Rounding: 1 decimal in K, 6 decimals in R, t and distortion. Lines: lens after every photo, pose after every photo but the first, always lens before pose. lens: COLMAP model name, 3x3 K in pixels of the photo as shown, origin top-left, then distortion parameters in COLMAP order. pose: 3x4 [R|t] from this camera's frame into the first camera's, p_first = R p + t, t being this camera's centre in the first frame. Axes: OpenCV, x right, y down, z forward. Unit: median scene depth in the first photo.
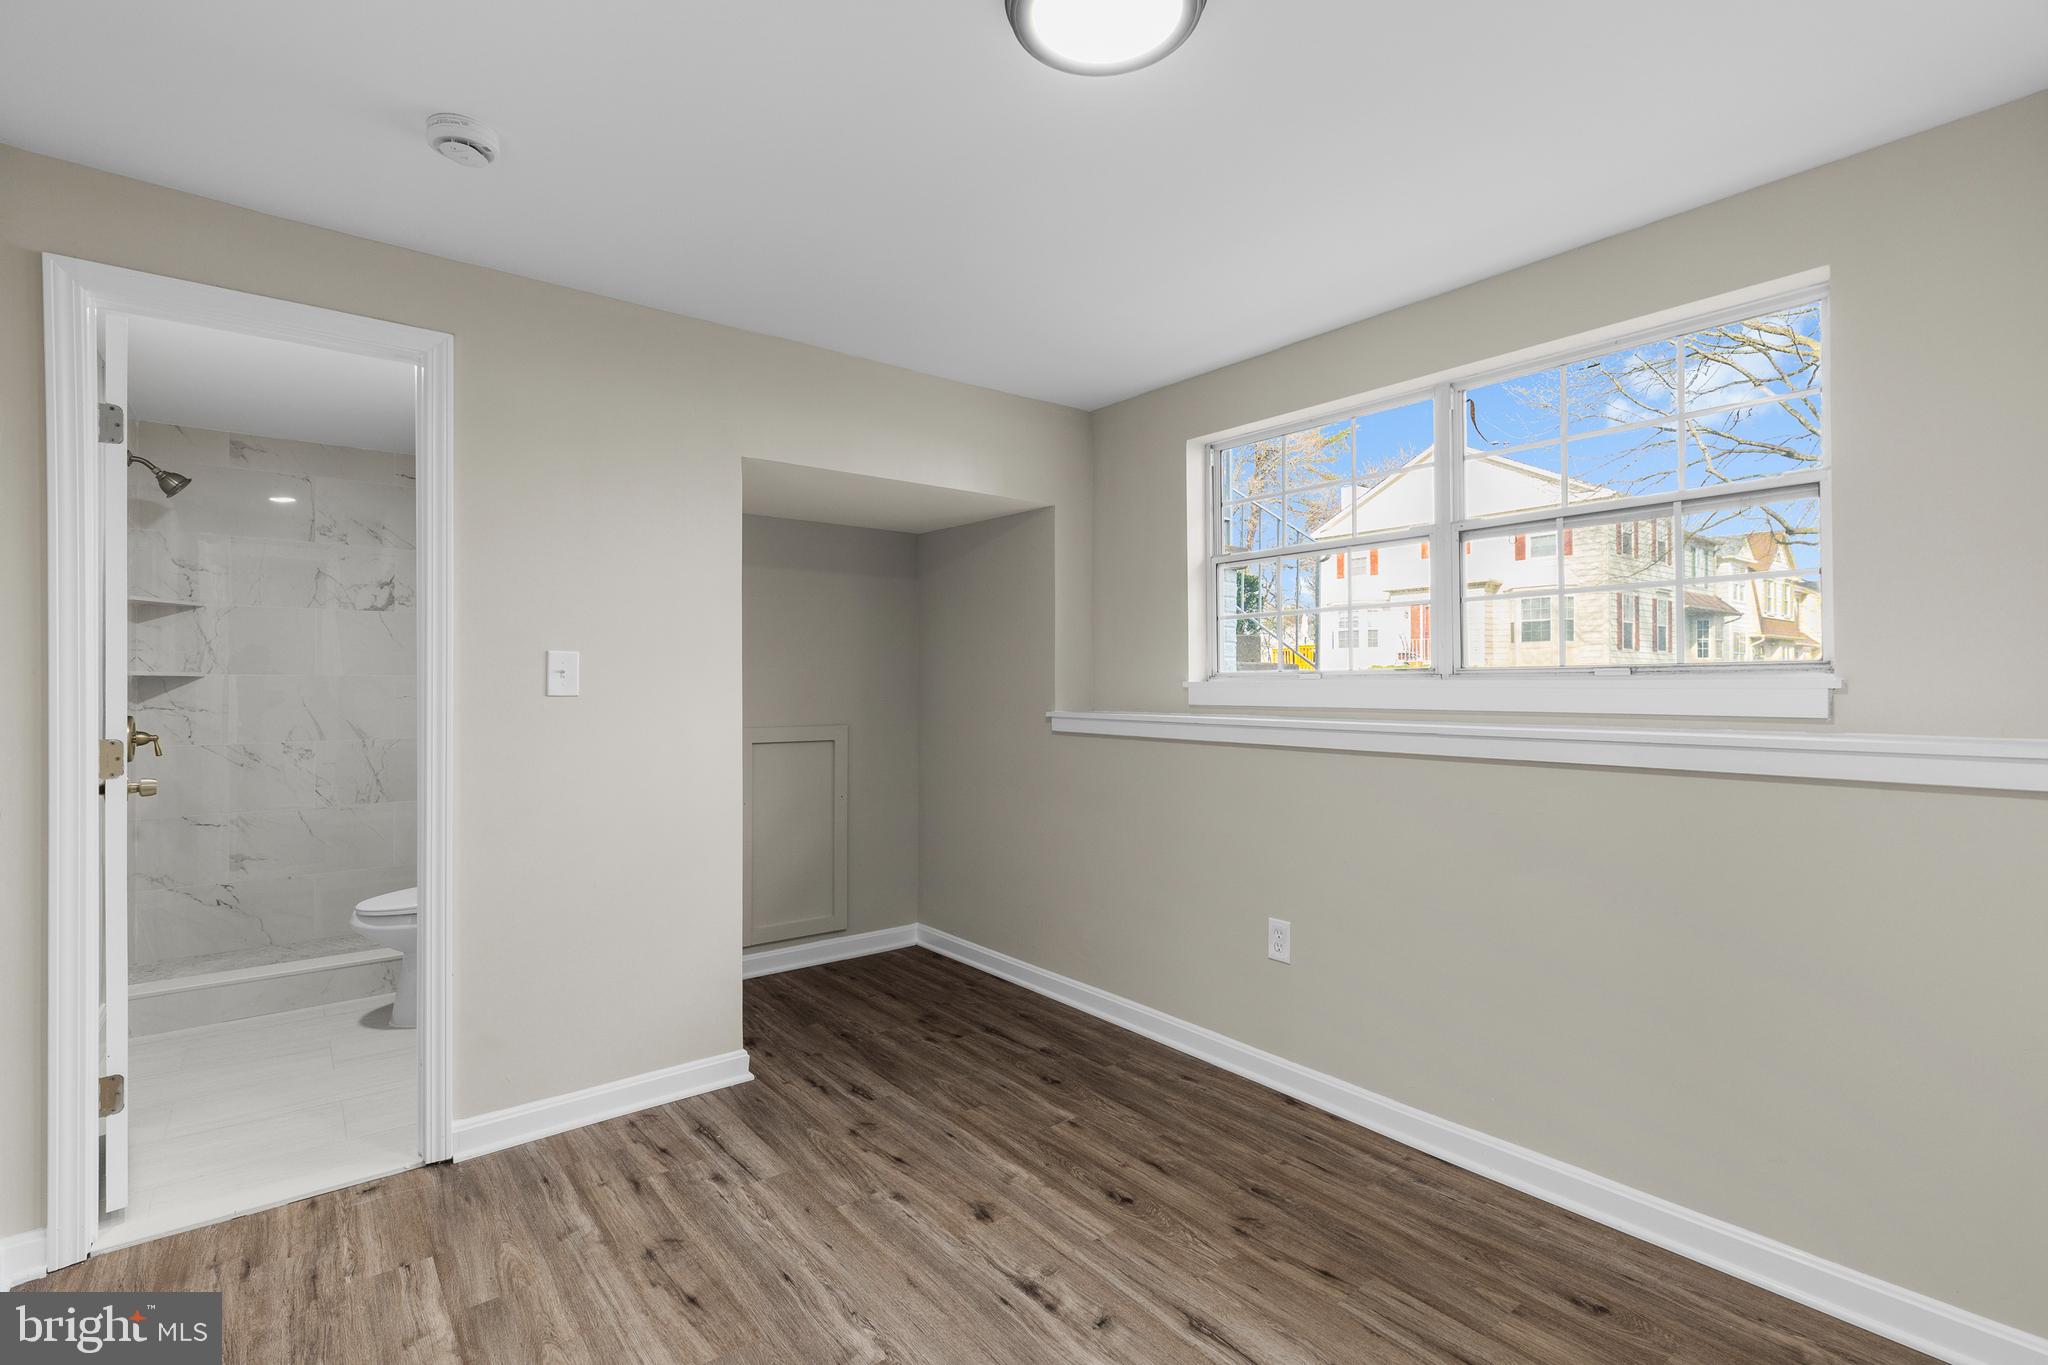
lens RADIAL K [[938.8, 0, 998.2], [0, 938.8, 672.2], [0, 0, 1]] dist [0.004508, 0.000241]
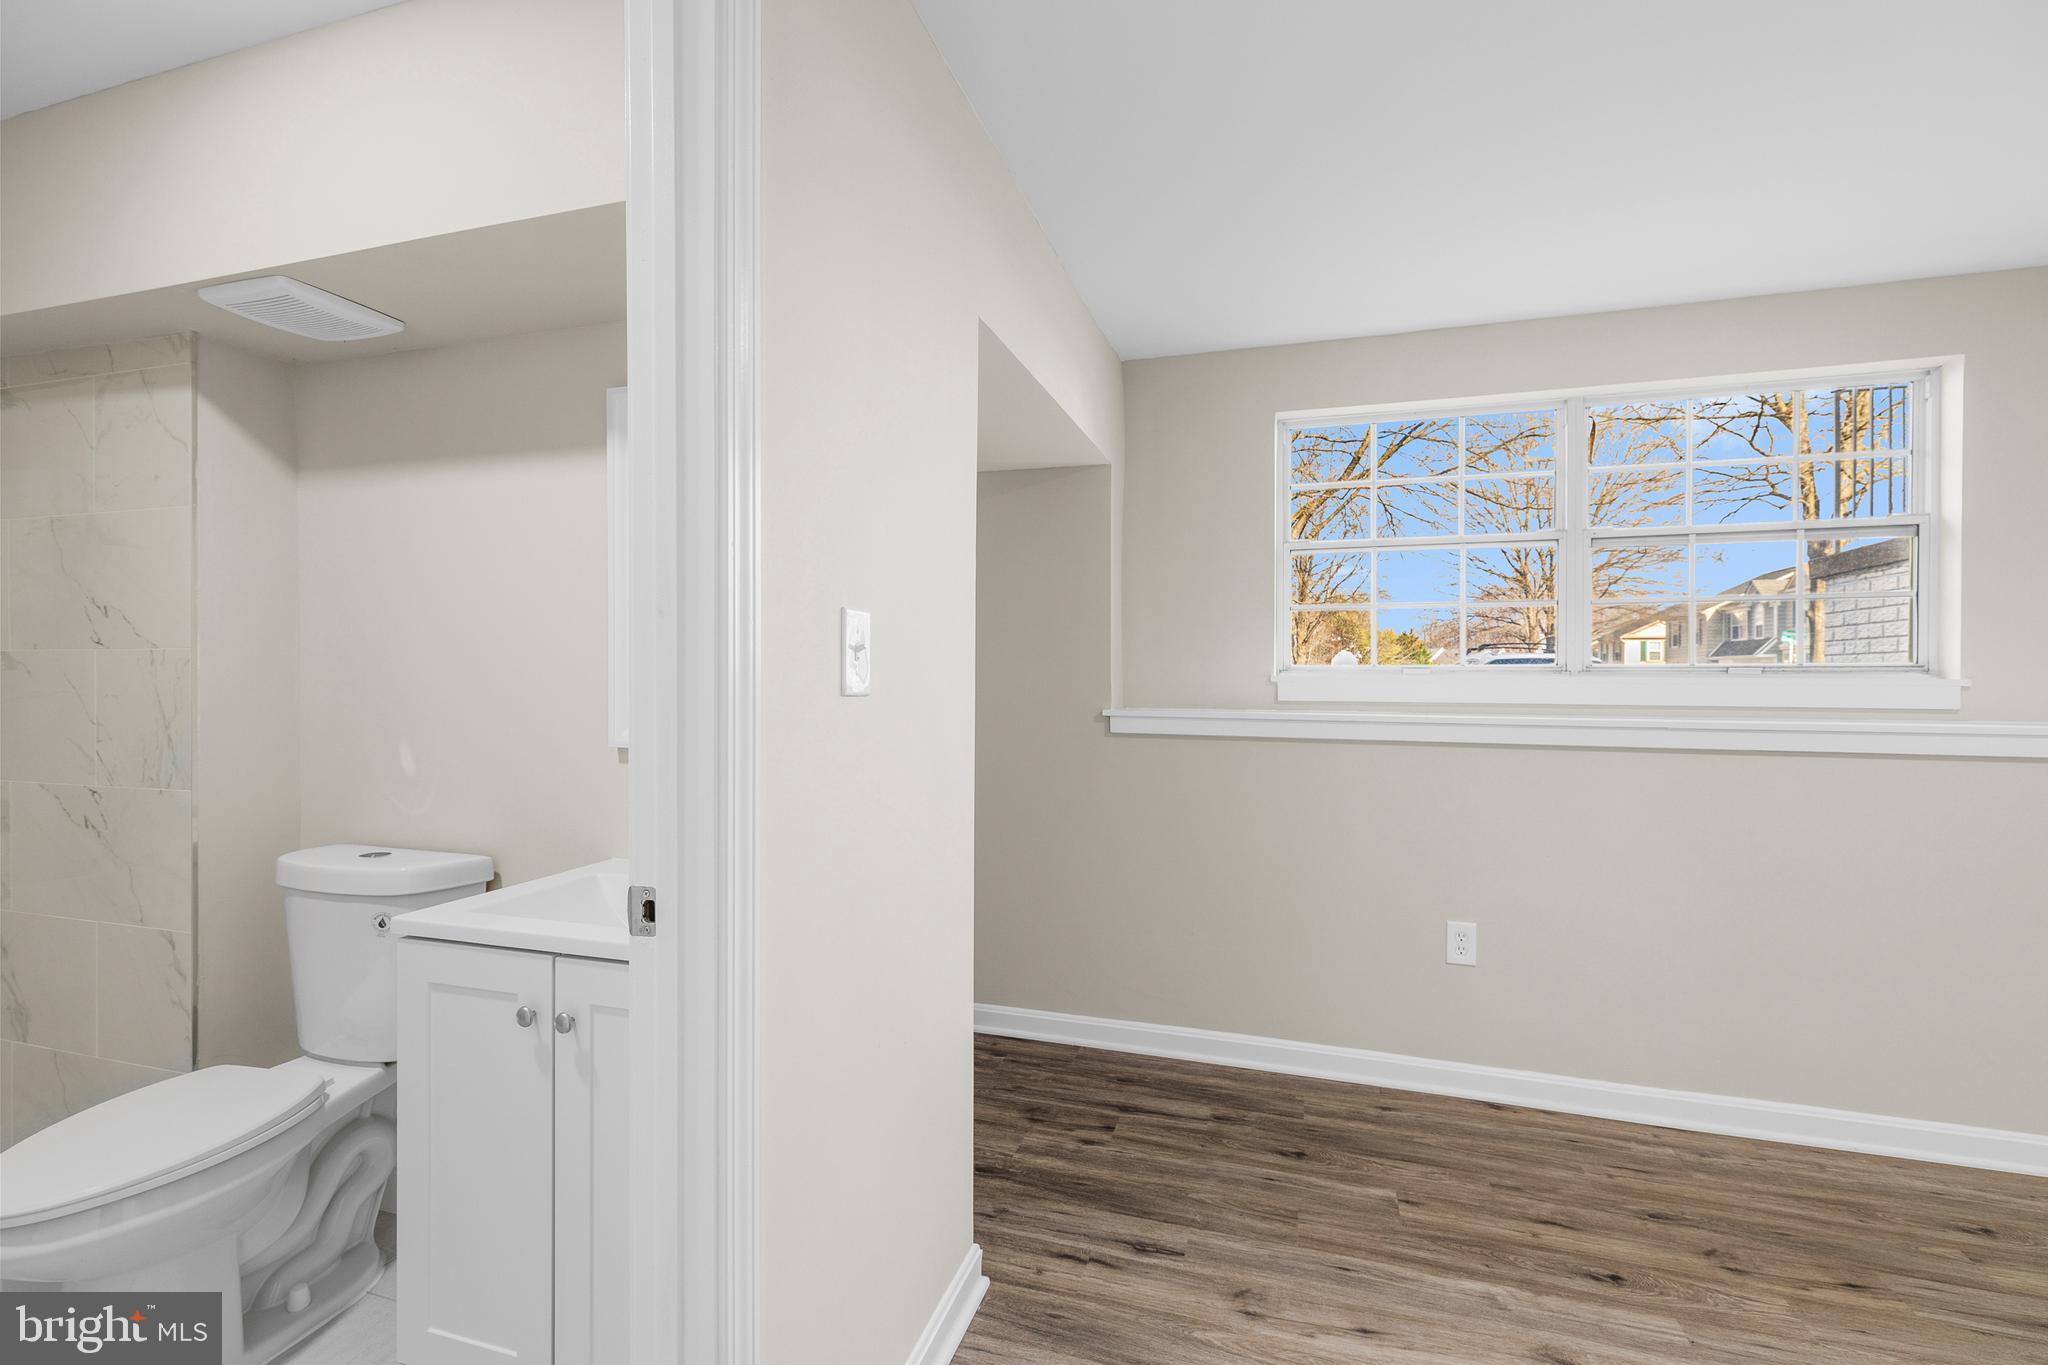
lens RADIAL K [[912.8, 0, 1009.5], [0, 912.8, 674.6], [0, 0, 1]] dist [0.003376, 0.000696]
pose [[0.824447, 0.008707, 0.565872, -0.676902], [-0.014922, 0.999868, 0.006356, 0.009271], [-0.565743, -0.013684, 0.824468, 0.531045]]
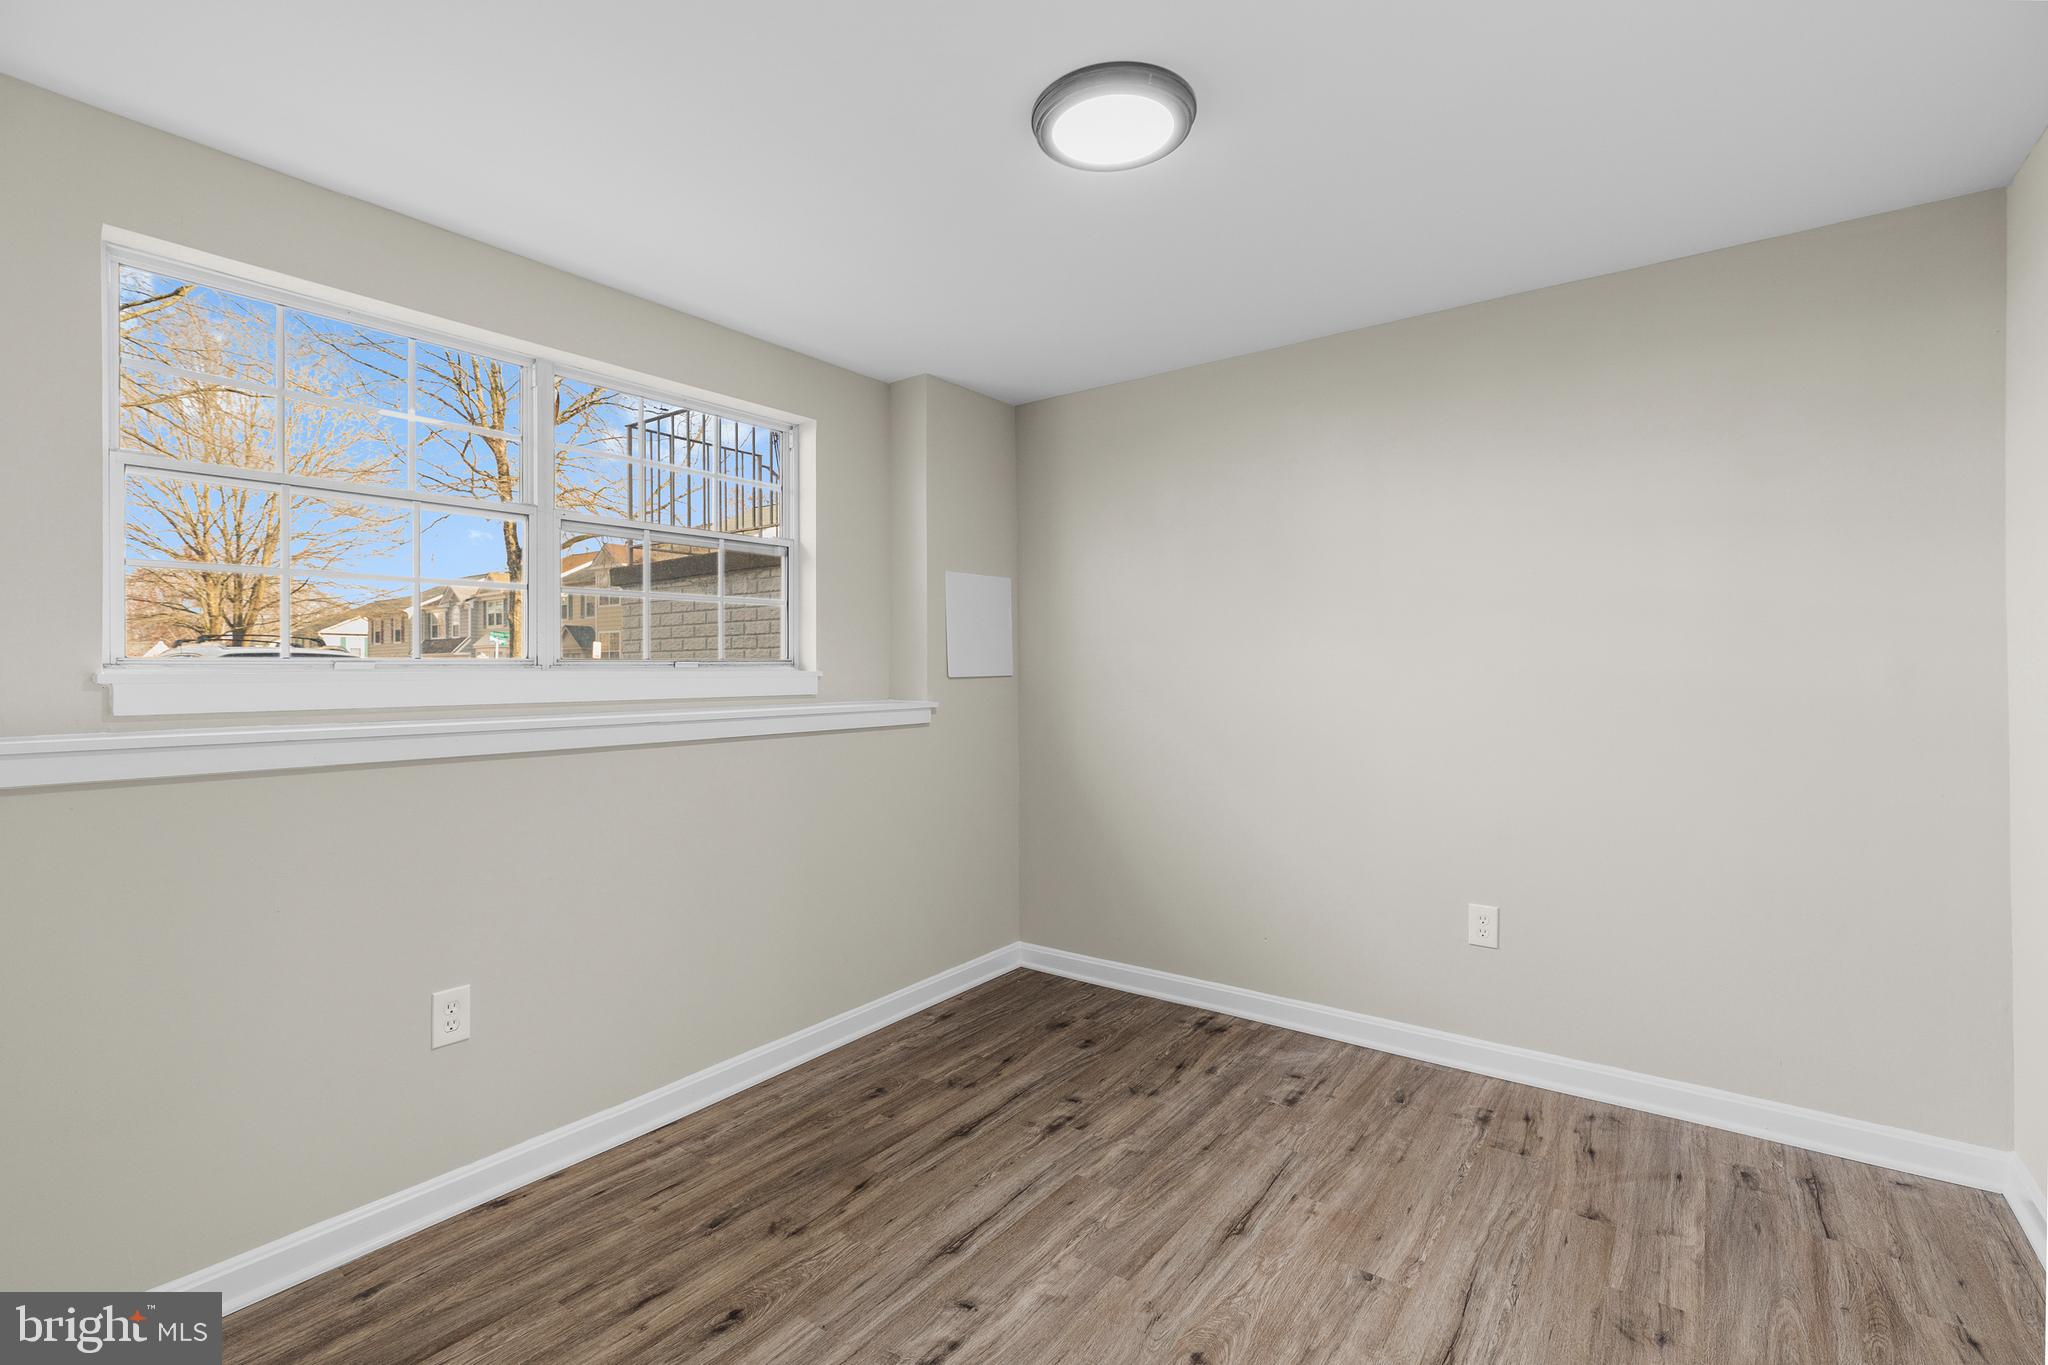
lens RADIAL K [[924.0, 0, 1019.2], [0, 924.0, 666.5], [0, 0, 1]] dist [0.003565, 0.000216]
pose [[-0.272082, 0.011117, 0.962210, -0.588965], [-0.003825, 0.999913, -0.012634, 0.013770], [-0.962266, -0.007118, -0.272016, 0.831155]]
